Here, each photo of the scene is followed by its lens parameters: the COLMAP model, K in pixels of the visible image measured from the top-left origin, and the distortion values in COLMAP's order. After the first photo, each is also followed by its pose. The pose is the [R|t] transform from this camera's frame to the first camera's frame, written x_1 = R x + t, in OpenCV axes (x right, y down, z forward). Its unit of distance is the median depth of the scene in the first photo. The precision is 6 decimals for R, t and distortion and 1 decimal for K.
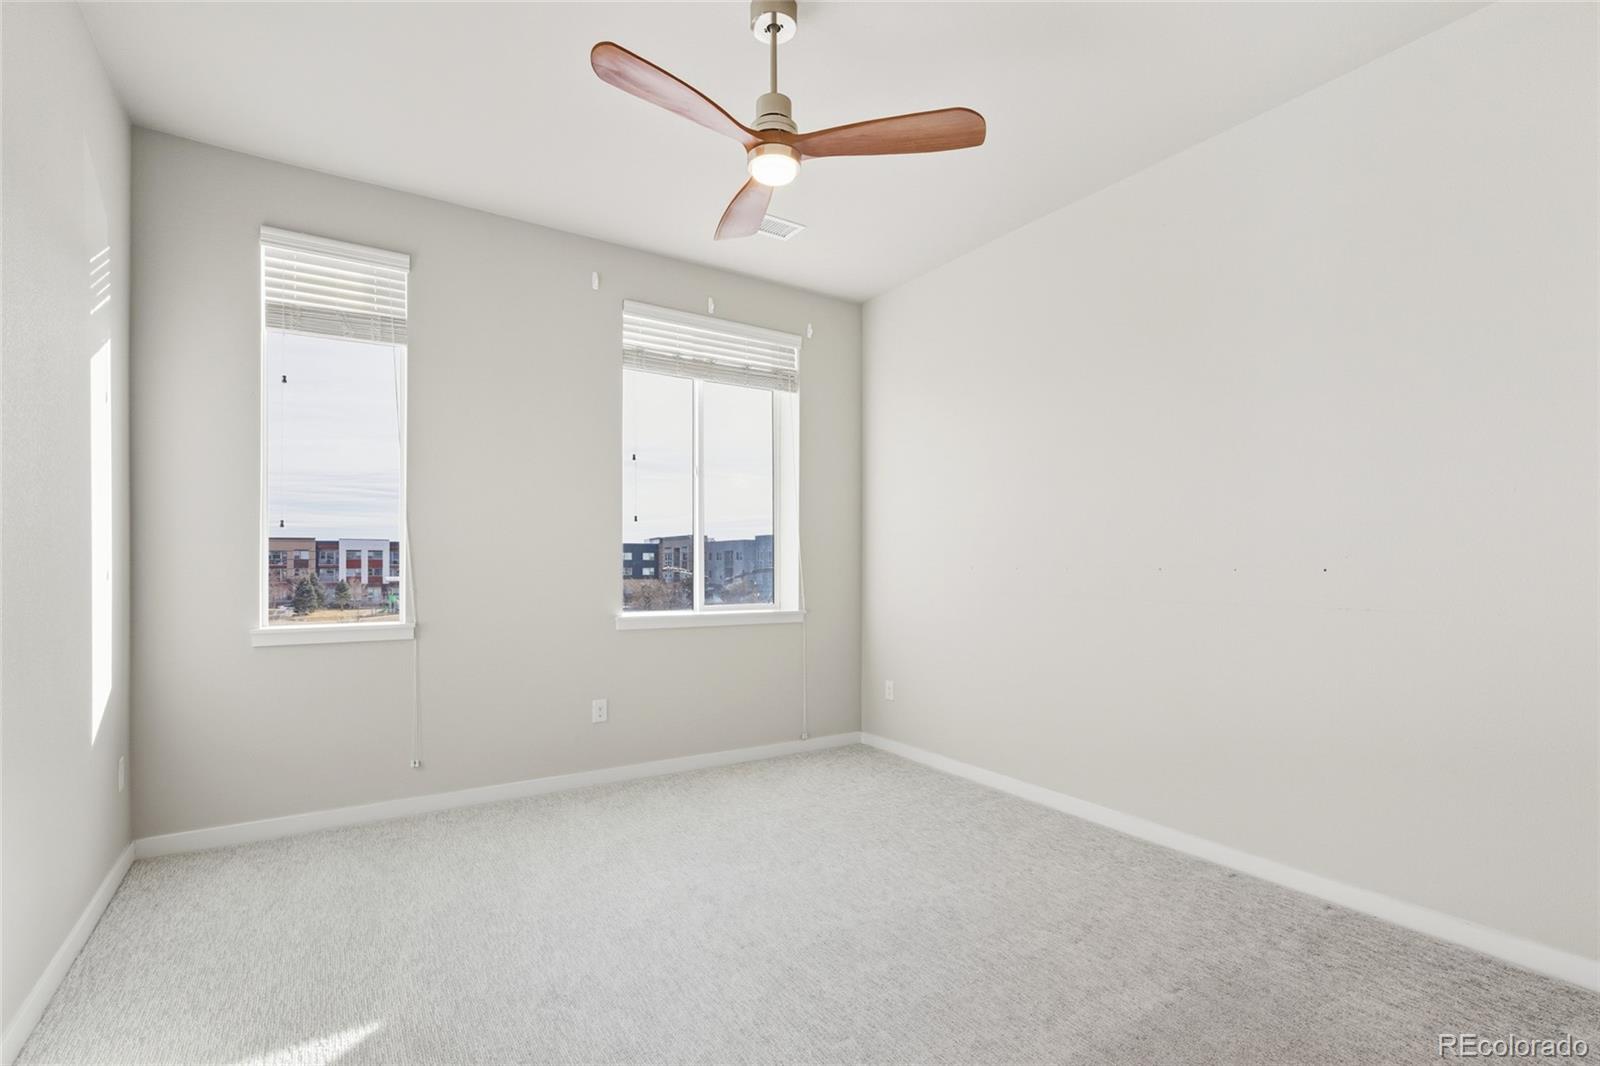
lens RADIAL K [[736.7, 0, 775.2], [0, 736.7, 571.8], [0, 0, 1]] dist [0.002972, -0.000997]
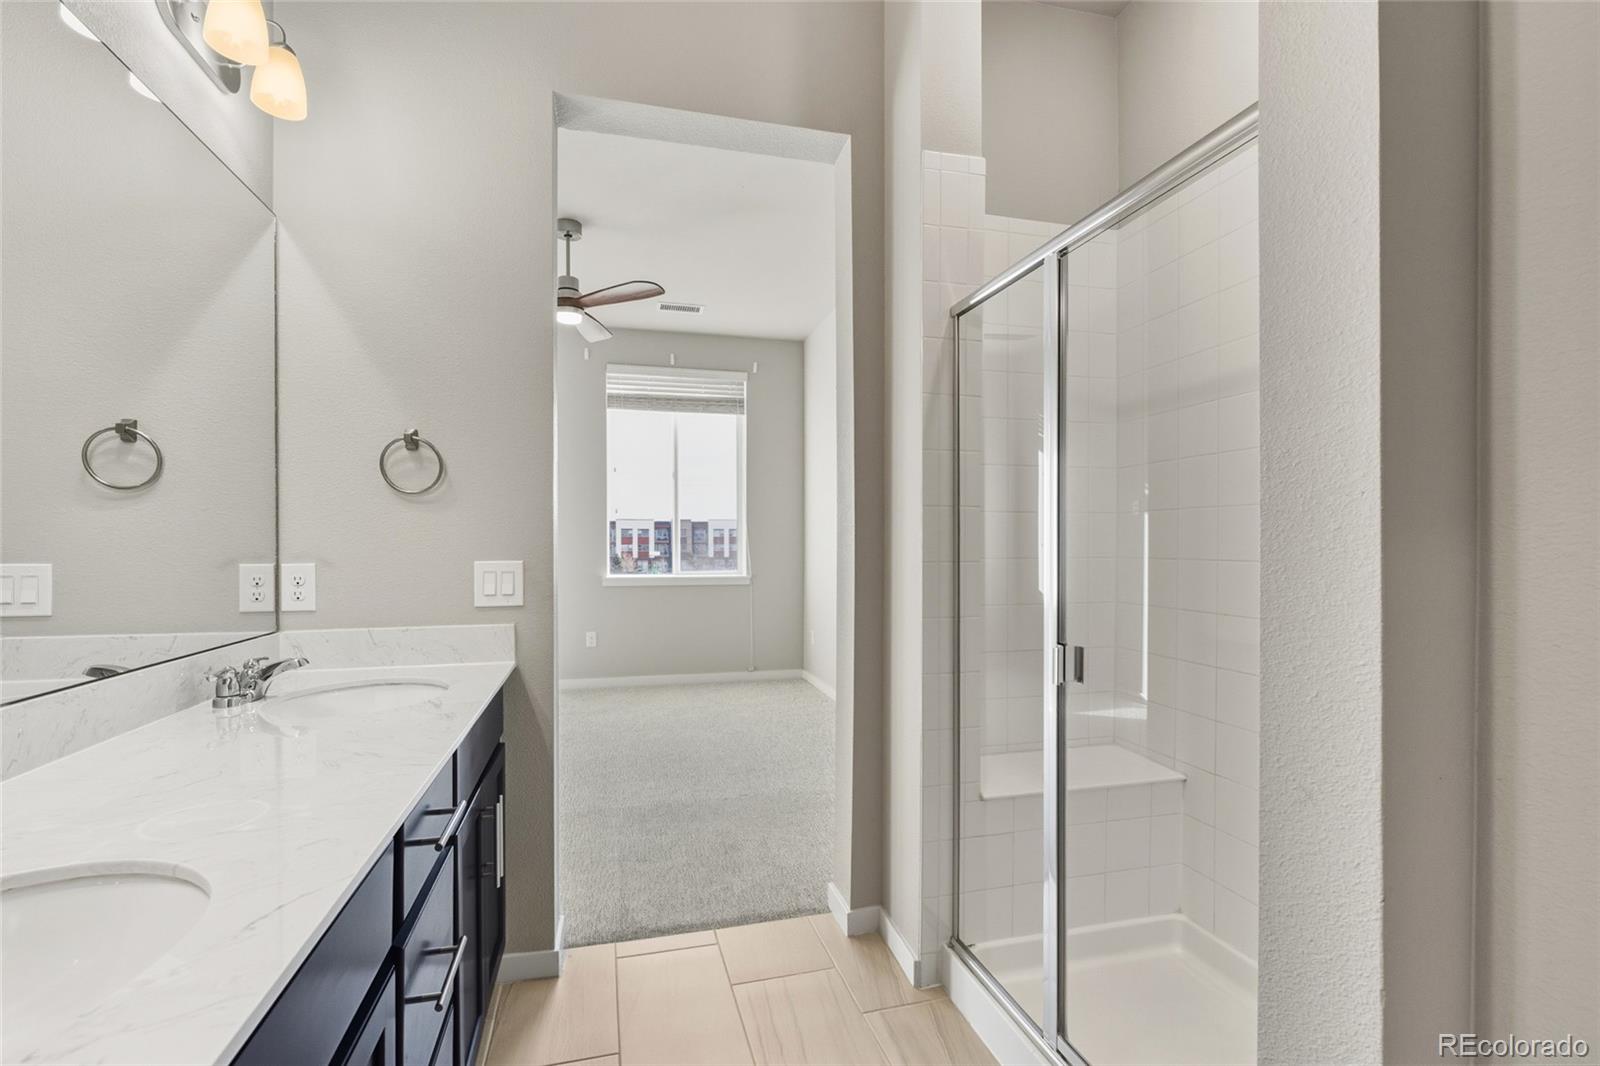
lens RADIAL K [[736.7, 0, 799.7], [0, 736.7, 534.1], [0, 0, 1]] dist [0.002972, -0.000997]
pose [[0.952687, -0.003277, -0.303934, 0.538404], [-0.002554, 0.999820, -0.018788, 0.002616], [0.303941, 0.018676, 0.952508, -0.257520]]
